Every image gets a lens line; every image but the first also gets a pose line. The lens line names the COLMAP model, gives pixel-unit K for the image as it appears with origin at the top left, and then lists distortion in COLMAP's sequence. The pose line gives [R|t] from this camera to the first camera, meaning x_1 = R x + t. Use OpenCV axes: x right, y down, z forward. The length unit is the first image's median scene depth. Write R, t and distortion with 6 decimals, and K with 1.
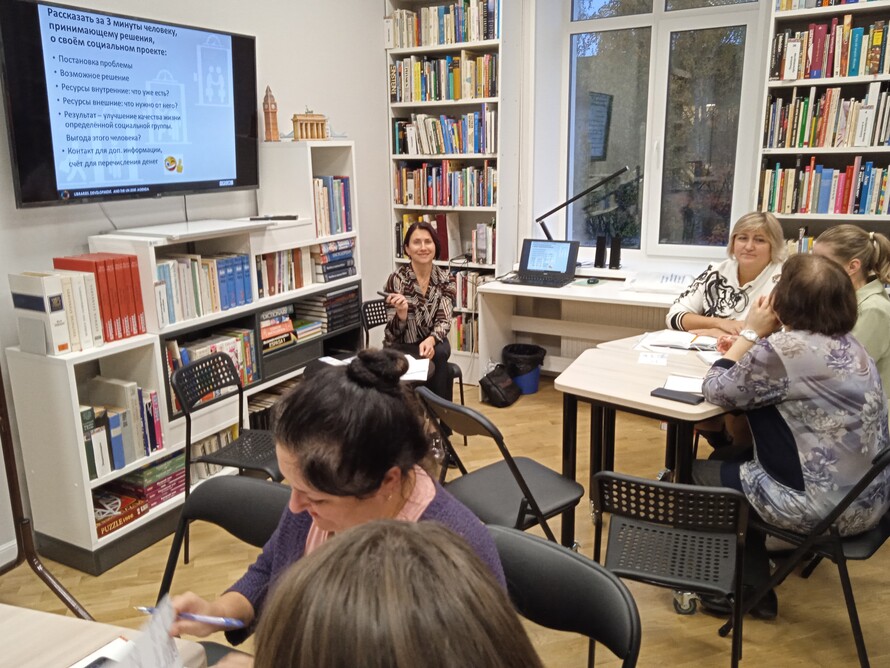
lens RADIAL K [[737.6, 0, 442.8], [0, 737.6, 329.0], [0, 0, 1]] dist [0.072394, -0.053638]
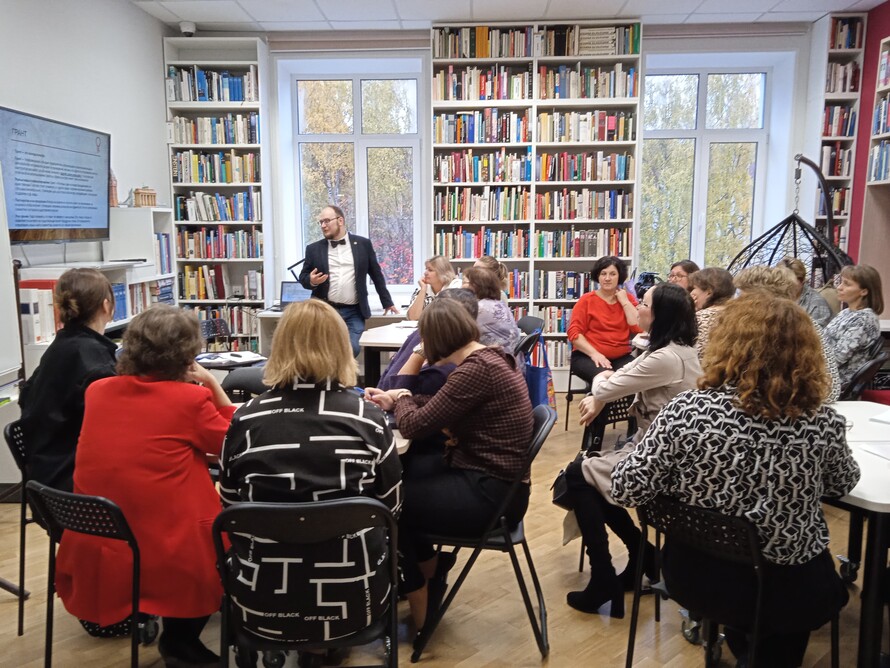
lens RADIAL K [[737.6, 0, 442.8], [0, 737.6, 329.0], [0, 0, 1]] dist [0.072394, -0.053638]
pose [[0.890424, -0.048944, 0.452493, -0.268460], [0.097378, 0.991666, -0.084360, 0.120184], [-0.444593, 0.119179, 0.887769, -0.385493]]
